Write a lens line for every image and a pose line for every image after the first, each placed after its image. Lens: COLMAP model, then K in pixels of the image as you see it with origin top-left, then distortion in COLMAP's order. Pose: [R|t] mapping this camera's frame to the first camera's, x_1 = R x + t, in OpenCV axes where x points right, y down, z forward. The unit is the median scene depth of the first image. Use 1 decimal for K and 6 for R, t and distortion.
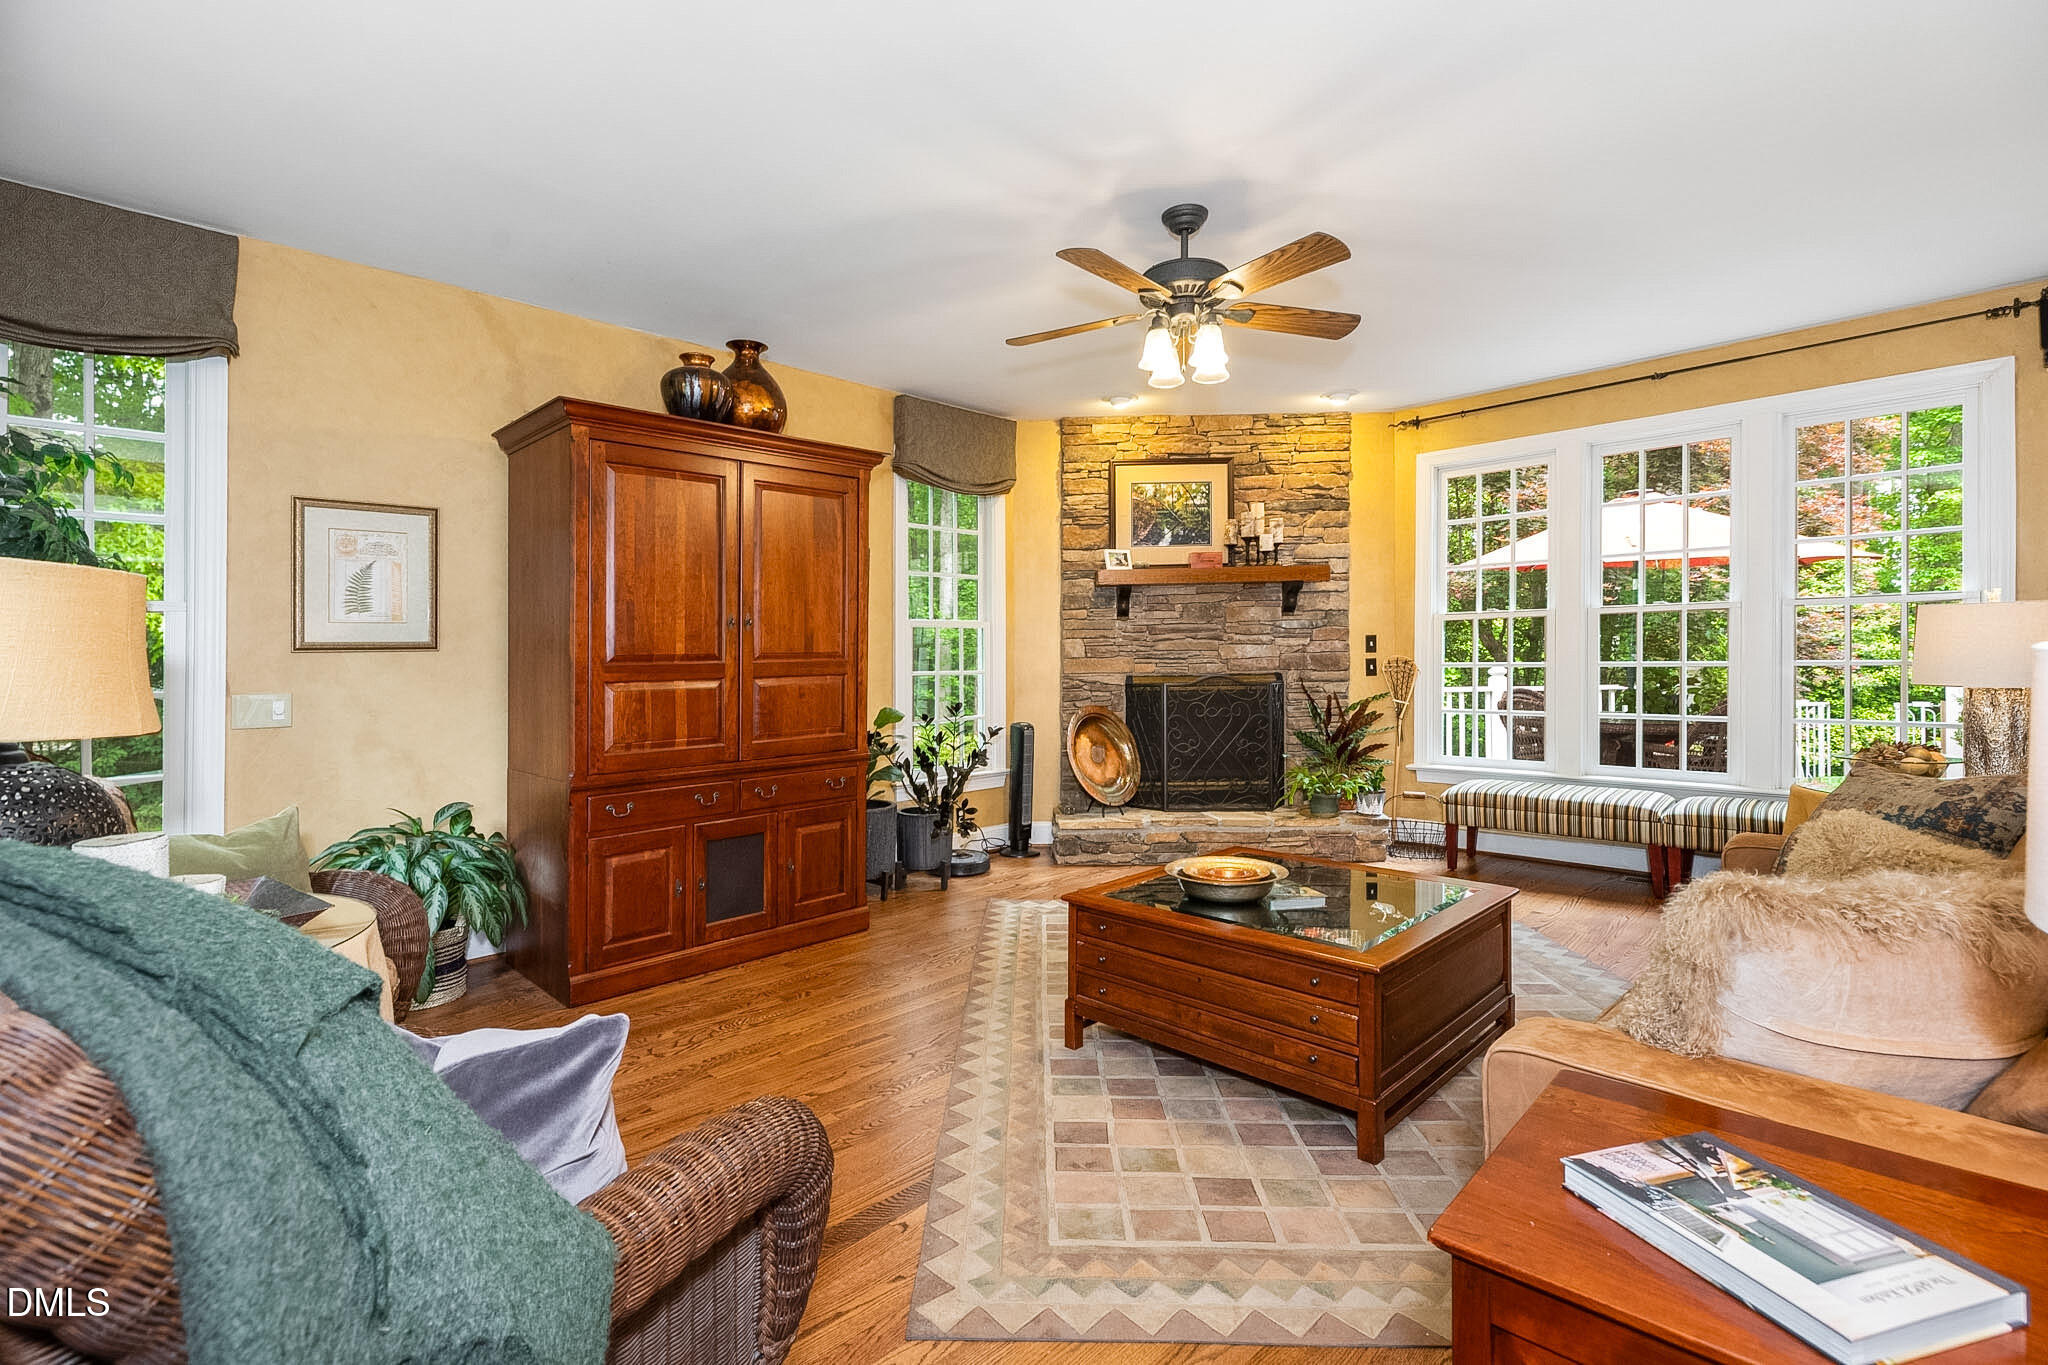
lens RADIAL K [[935.6, 0, 1026.5], [0, 935.6, 664.1], [0, 0, 1]] dist [-0.000025, 0.000003]
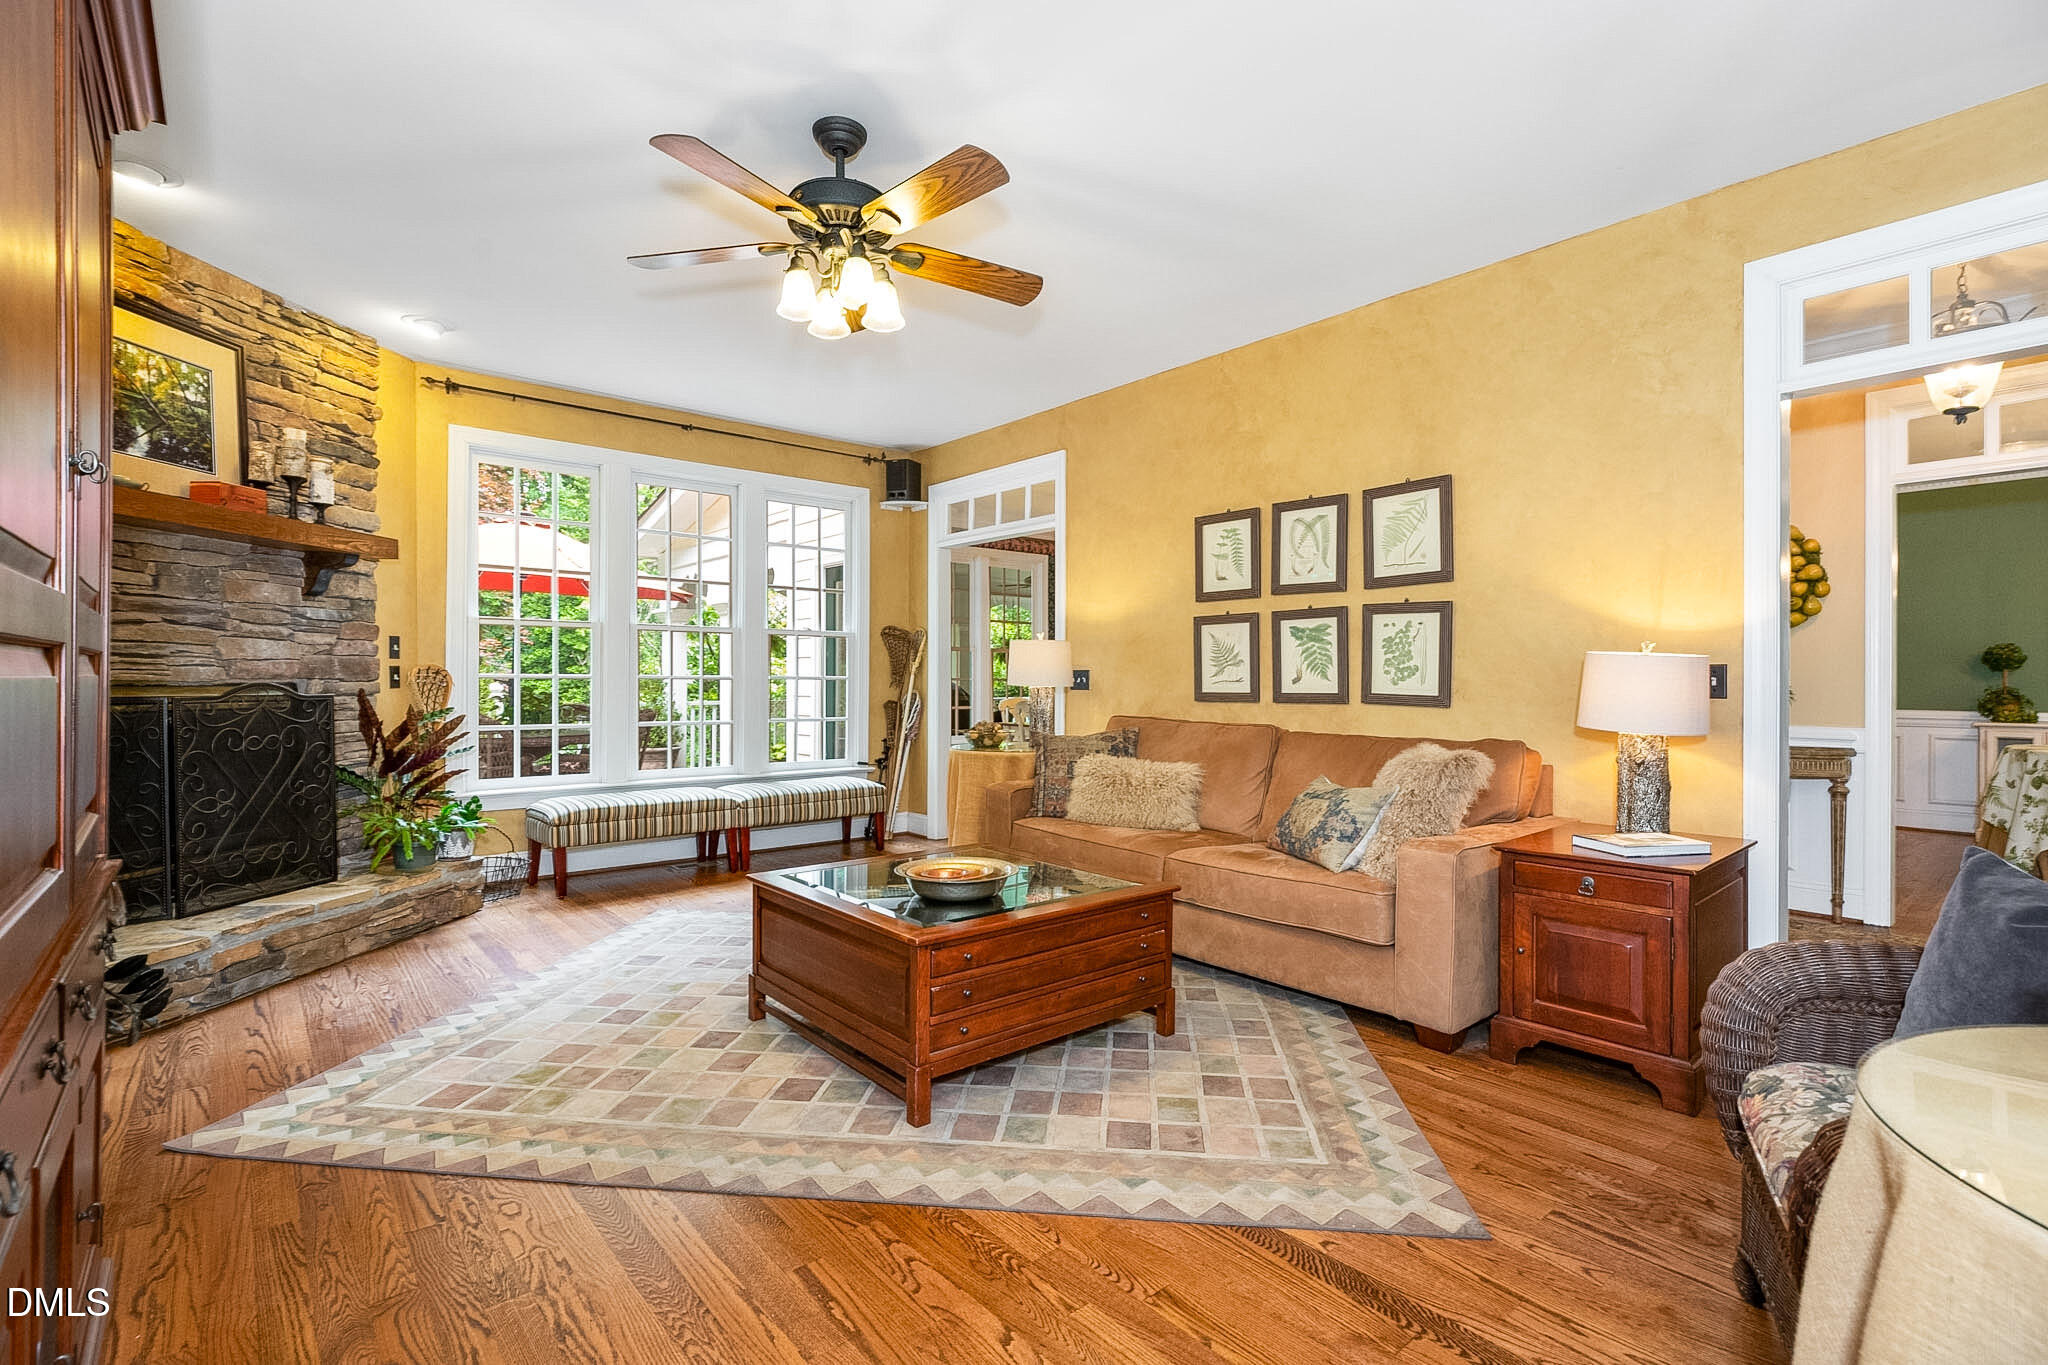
lens RADIAL K [[928.2, 0, 1022.7], [0, 928.2, 700.9], [0, 0, 1]] dist [0.001162, -0.000337]
pose [[0.091953, -0.006368, 0.995743, -0.527263], [0.001683, 0.999979, 0.006240, 0.028129], [-0.995762, 0.001102, 0.091961, 0.598030]]
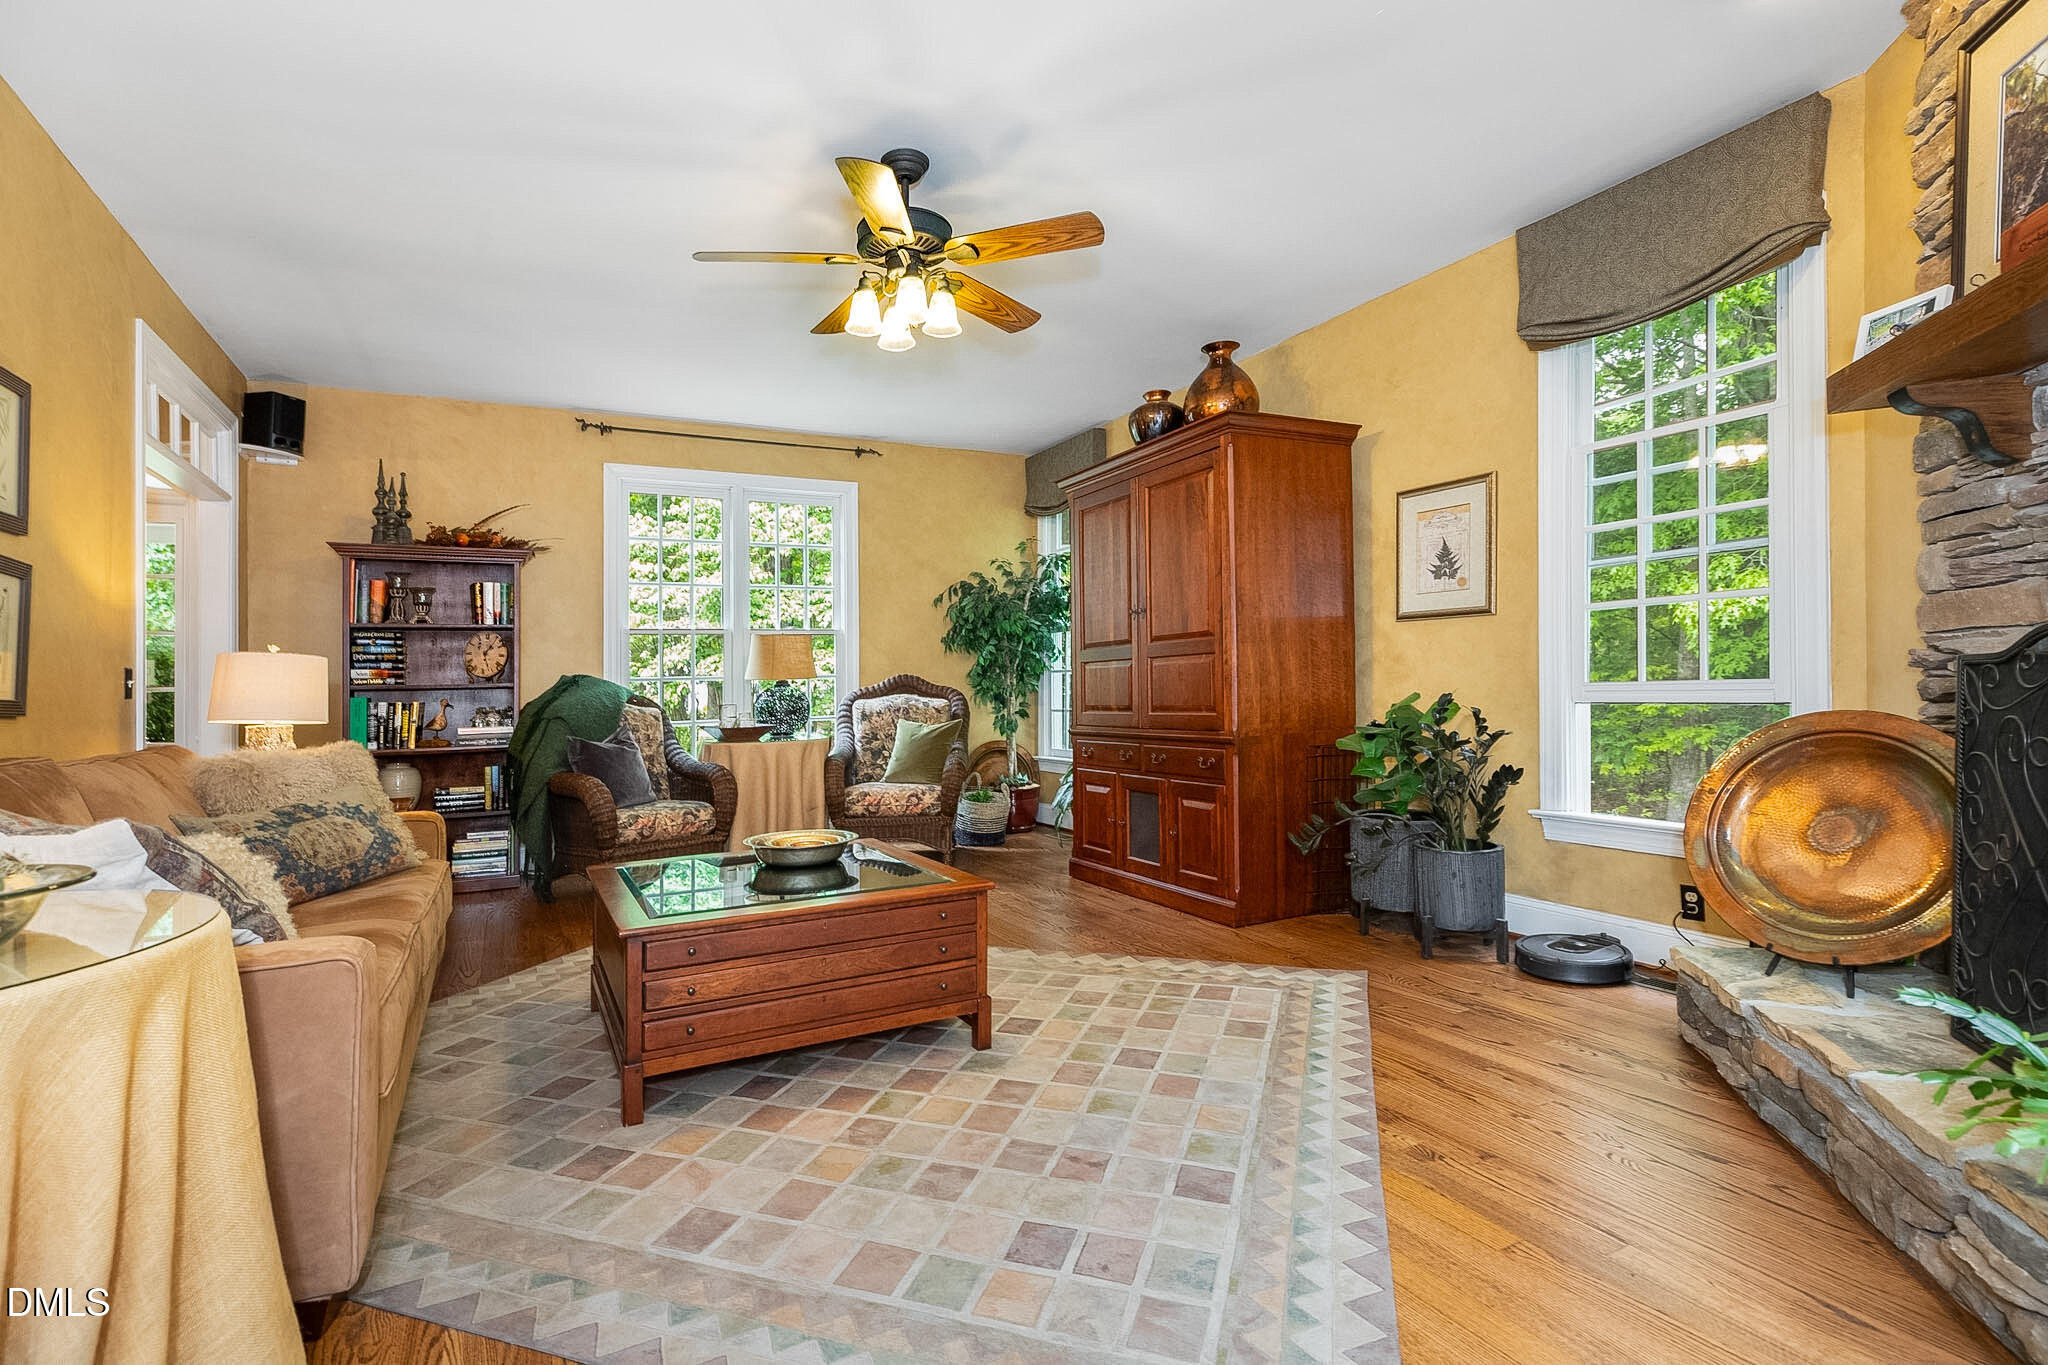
lens RADIAL K [[935.6, 0, 1026.5], [0, 935.6, 664.1], [0, 0, 1]] dist [-0.000025, 0.000003]
pose [[-0.284574, -0.003352, -0.958648, 0.802199], [0.021146, 0.999729, -0.009773, 0.028196], [0.958421, -0.023053, -0.284426, 1.097507]]
